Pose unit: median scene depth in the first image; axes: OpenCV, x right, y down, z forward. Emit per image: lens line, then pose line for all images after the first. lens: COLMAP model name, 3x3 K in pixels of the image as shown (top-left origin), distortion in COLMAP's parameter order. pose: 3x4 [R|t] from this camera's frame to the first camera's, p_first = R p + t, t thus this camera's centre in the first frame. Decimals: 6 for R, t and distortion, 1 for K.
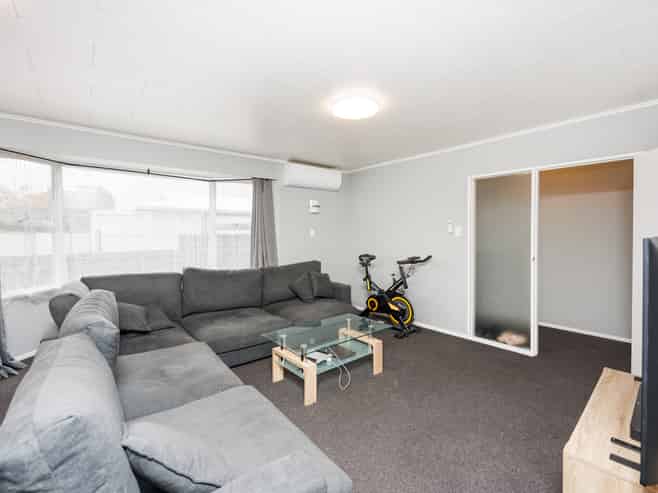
lens RADIAL K [[302.1, 0, 325.0], [0, 302.1, 243.4], [0, 0, 1]] dist [-0.002549, -0.000222]
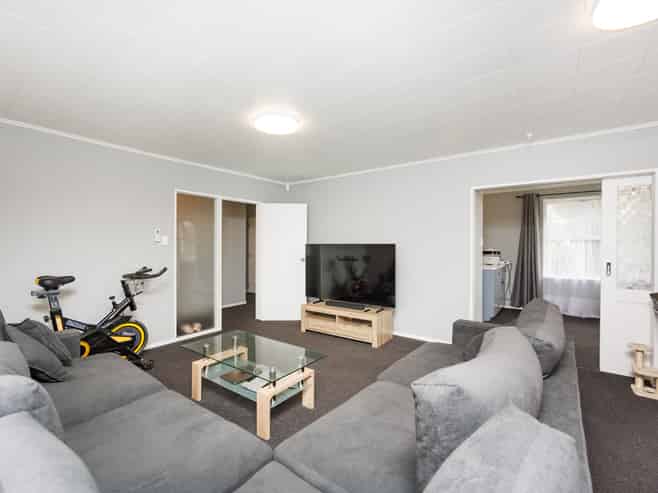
lens RADIAL K [[302.1, 0, 325.0], [0, 302.1, 243.4], [0, 0, 1]] dist [-0.002549, -0.000222]
pose [[-0.210885, -0.004662, 0.977500, -0.650911], [0.012505, 0.999894, 0.007466, -0.030664], [-0.977431, 0.013798, -0.210804, 0.684138]]
